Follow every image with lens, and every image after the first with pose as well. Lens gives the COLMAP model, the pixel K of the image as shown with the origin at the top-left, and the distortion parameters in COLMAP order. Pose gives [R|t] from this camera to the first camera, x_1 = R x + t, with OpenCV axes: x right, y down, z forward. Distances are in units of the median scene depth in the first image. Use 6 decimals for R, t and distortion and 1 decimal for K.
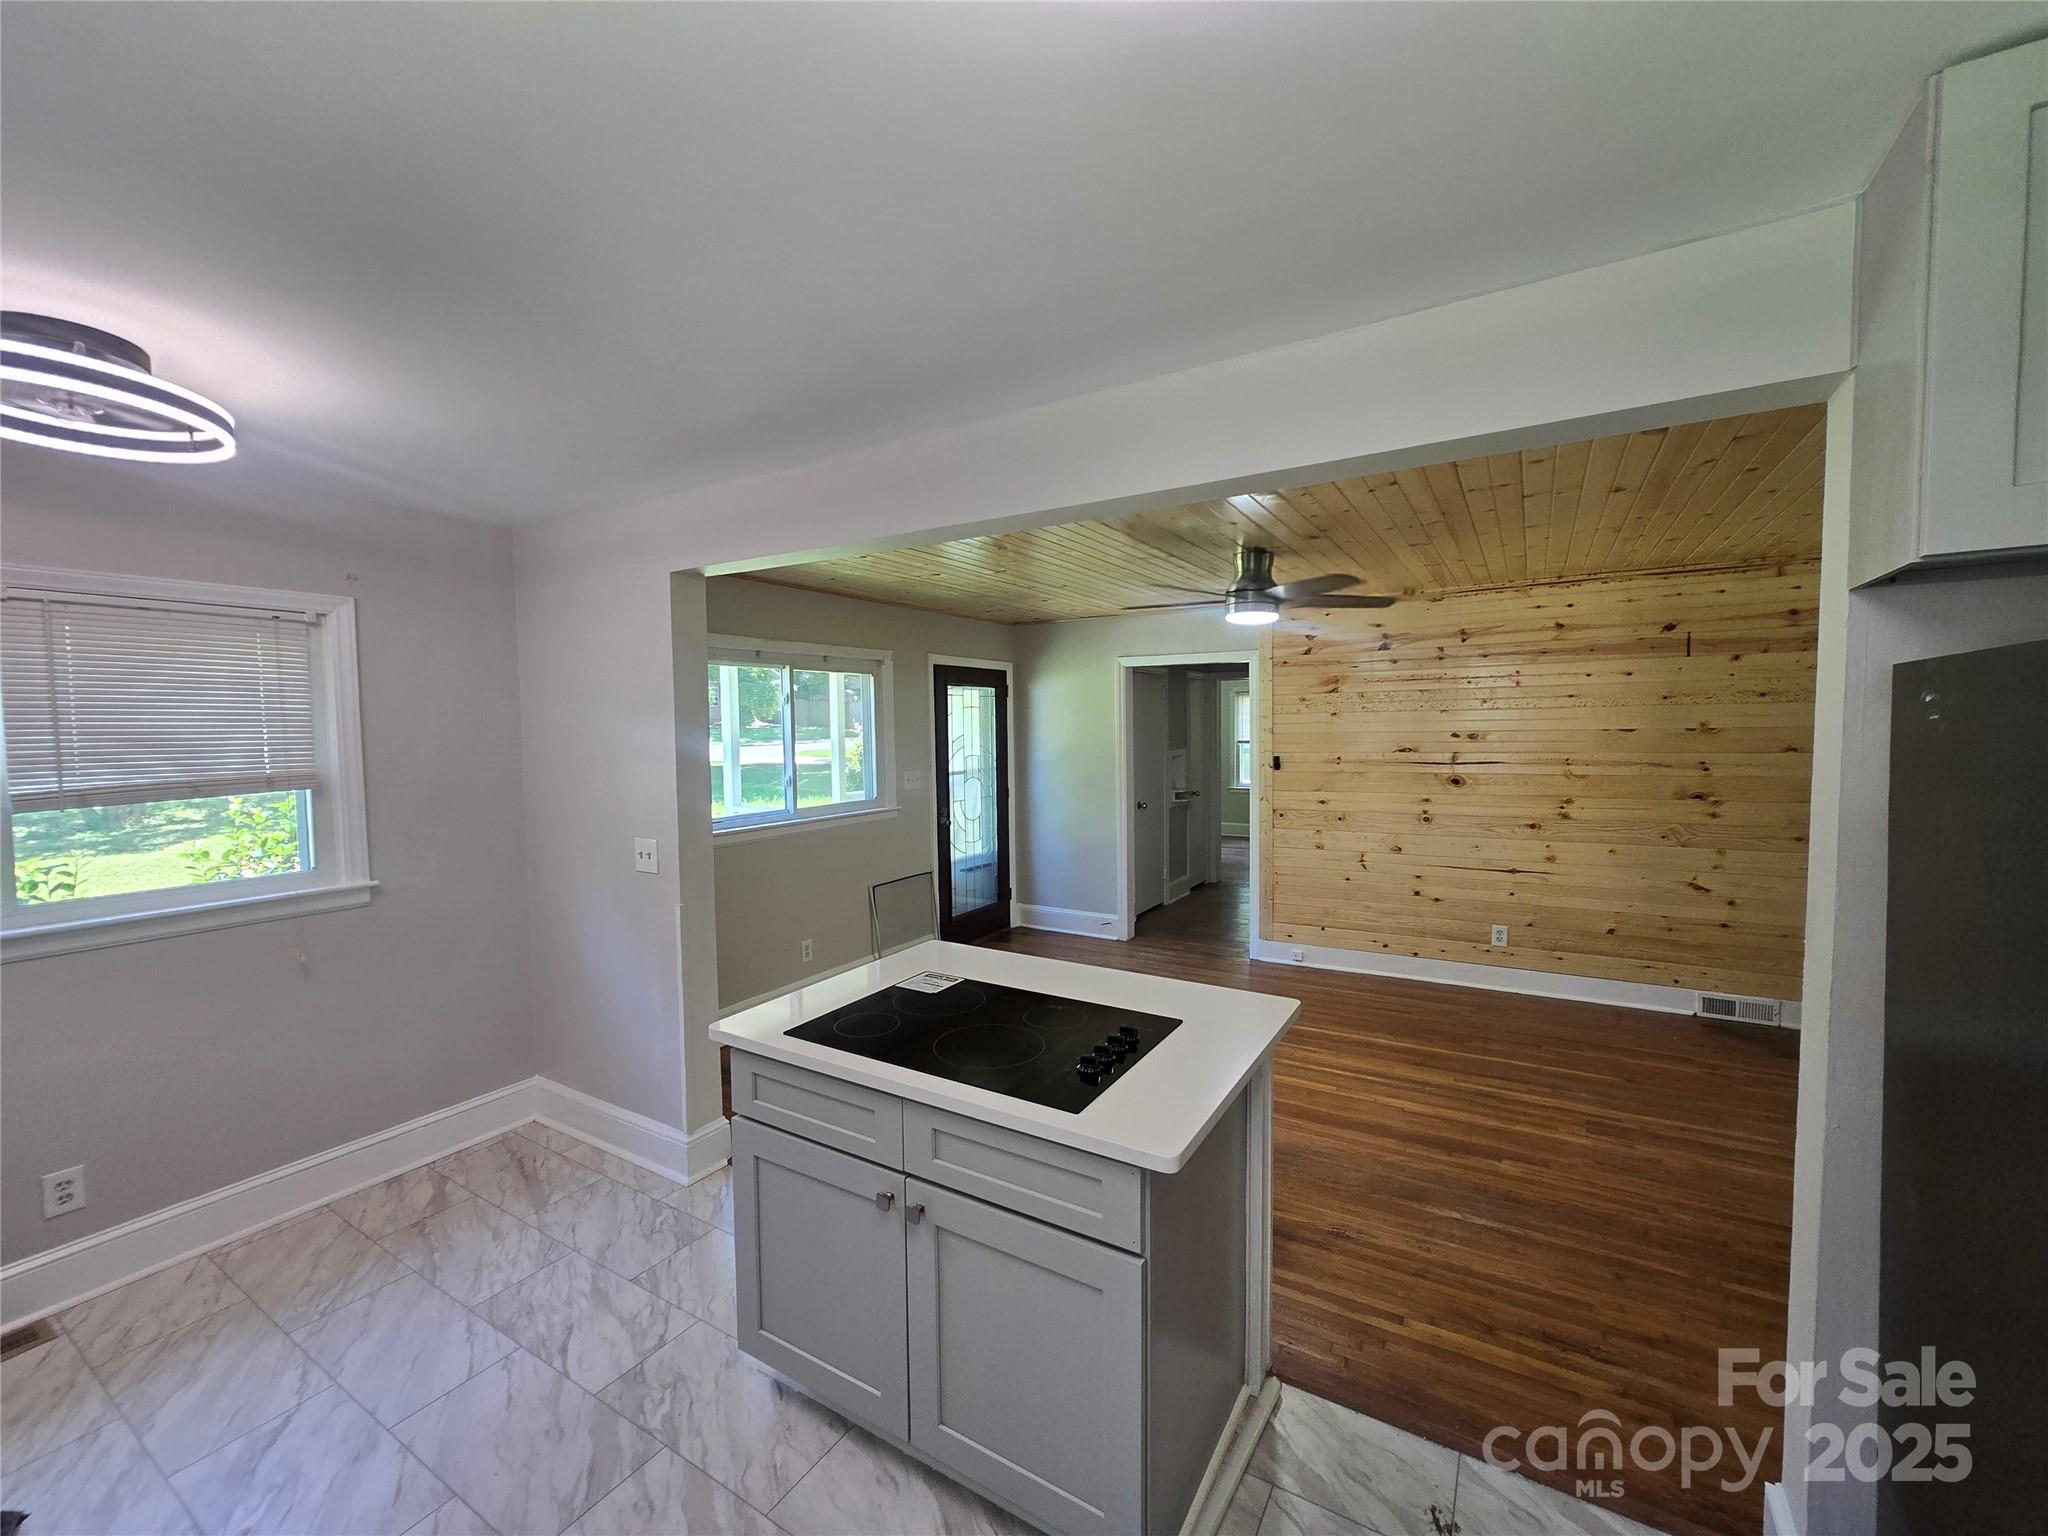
lens RADIAL K [[836.4, 0, 1015.0], [0, 836.4, 768.5], [0, 0, 1]] dist [-0.006531, 0.001322]
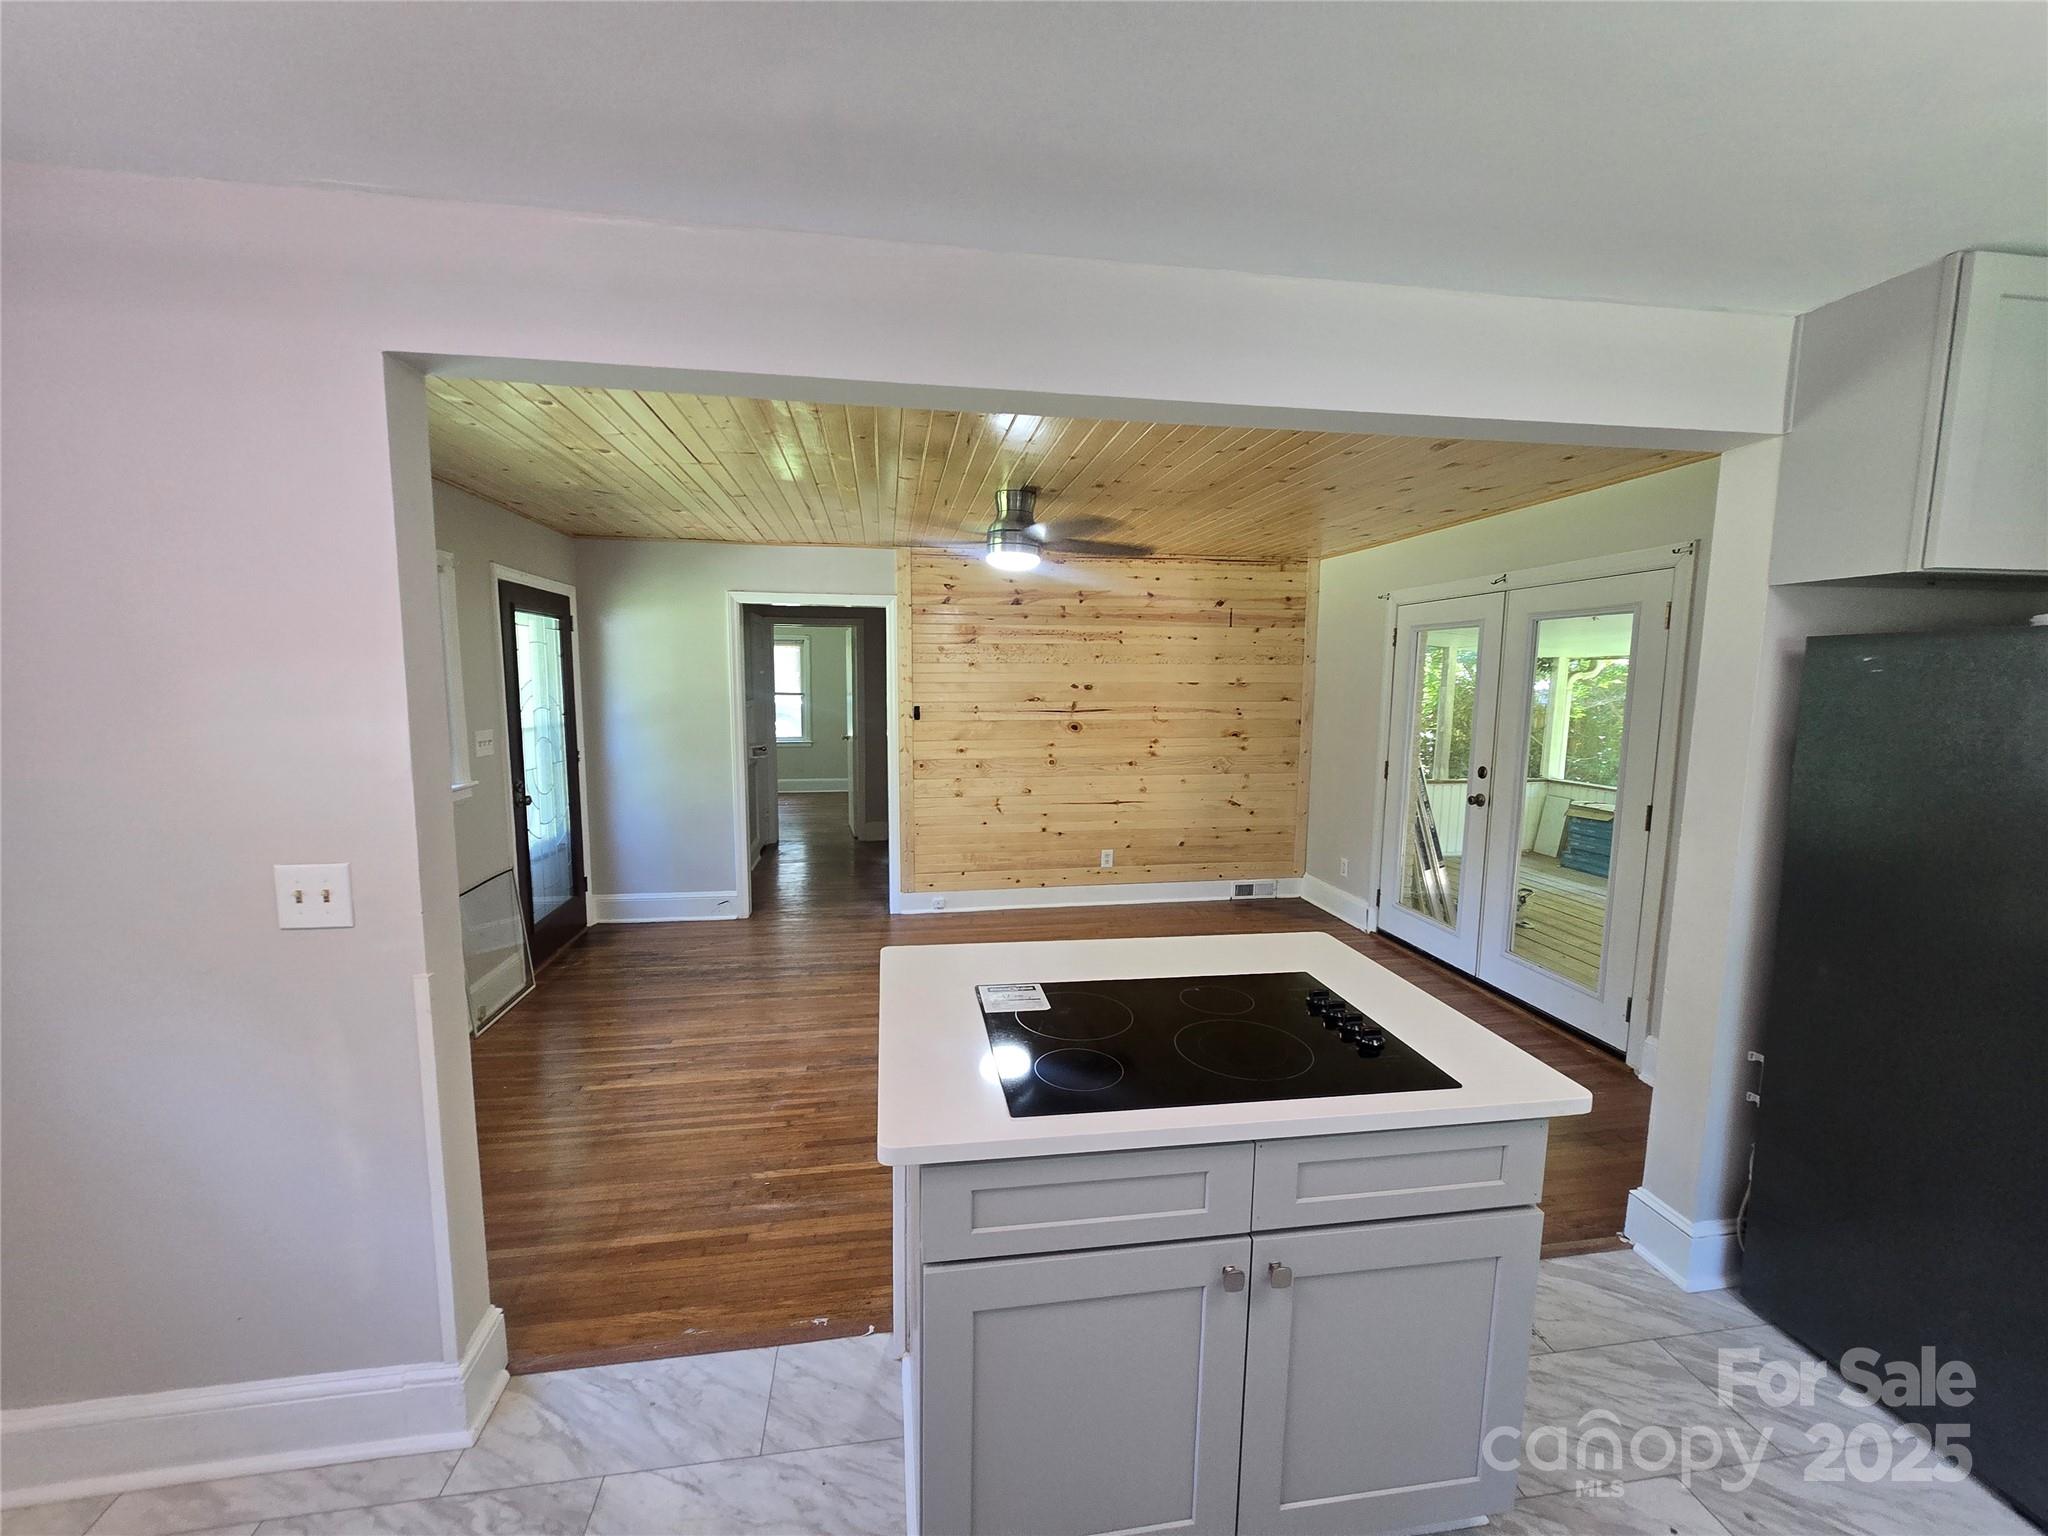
lens RADIAL K [[836.4, 0, 1018.6], [0, 836.4, 772.3], [0, 0, 1]] dist [-0.006531, 0.001322]
pose [[0.758957, -0.056034, 0.648725, -0.272438], [0.016811, 0.997645, 0.066504, -0.000458], [-0.650923, -0.039568, 0.758112, 0.198024]]
